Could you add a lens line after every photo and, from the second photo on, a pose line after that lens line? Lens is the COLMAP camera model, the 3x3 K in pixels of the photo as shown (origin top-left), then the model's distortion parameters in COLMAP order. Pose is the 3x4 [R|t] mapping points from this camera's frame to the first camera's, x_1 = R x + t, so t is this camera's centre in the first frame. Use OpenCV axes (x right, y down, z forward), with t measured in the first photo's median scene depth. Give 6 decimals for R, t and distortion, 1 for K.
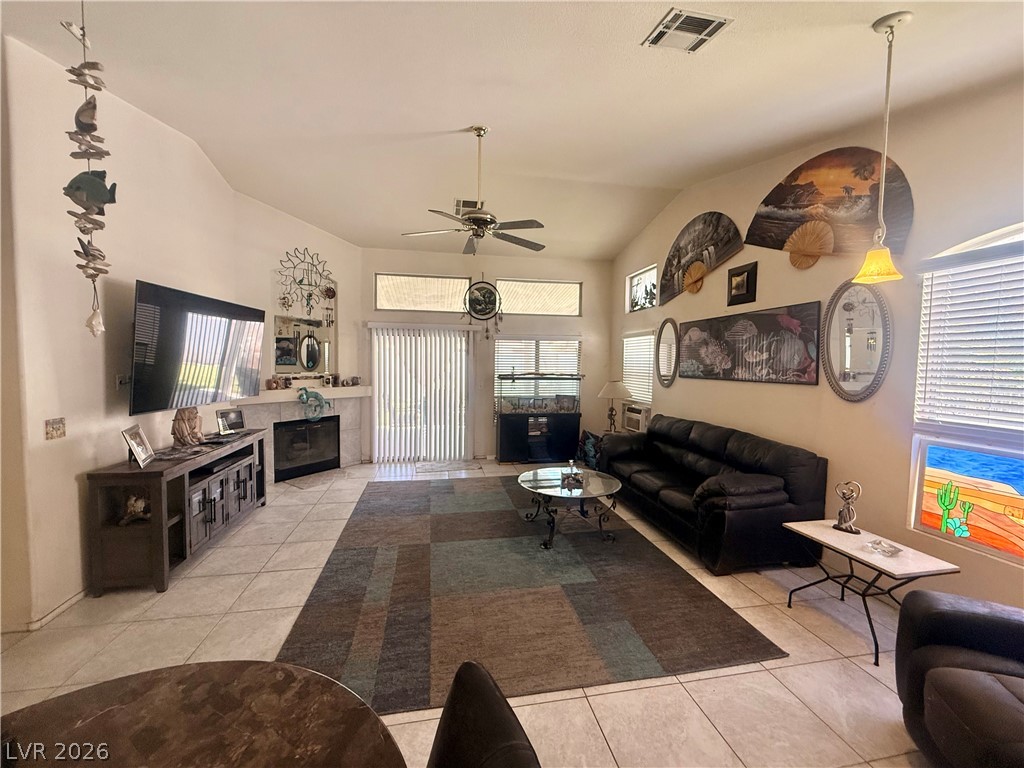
lens RADIAL K [[410.9, 0, 512.0], [0, 410.9, 382.7], [0, 0, 1]] dist [-0.000496, -0.000053]
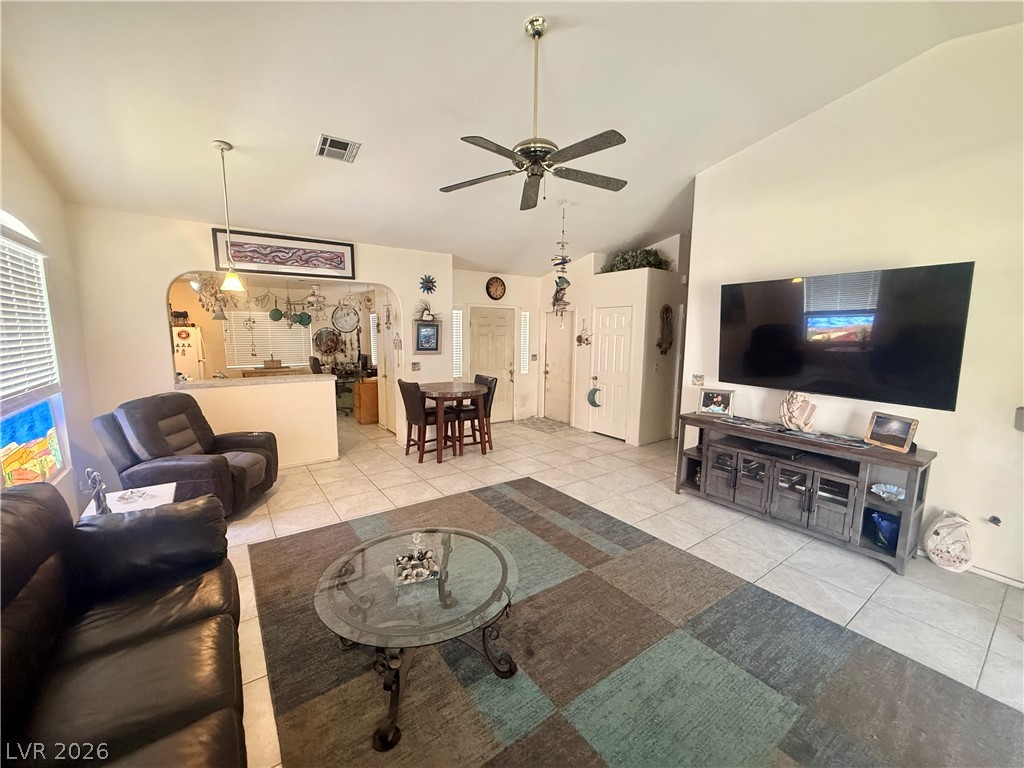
lens RADIAL K [[410.9, 0, 511.4], [0, 410.9, 385.7], [0, 0, 1]] dist [-0.000496, -0.000053]
pose [[-0.908657, 0.033736, -0.416179, 0.317324], [-0.043211, 0.983781, 0.174091, -0.120178], [0.415302, 0.176172, -0.892461, 1.920160]]
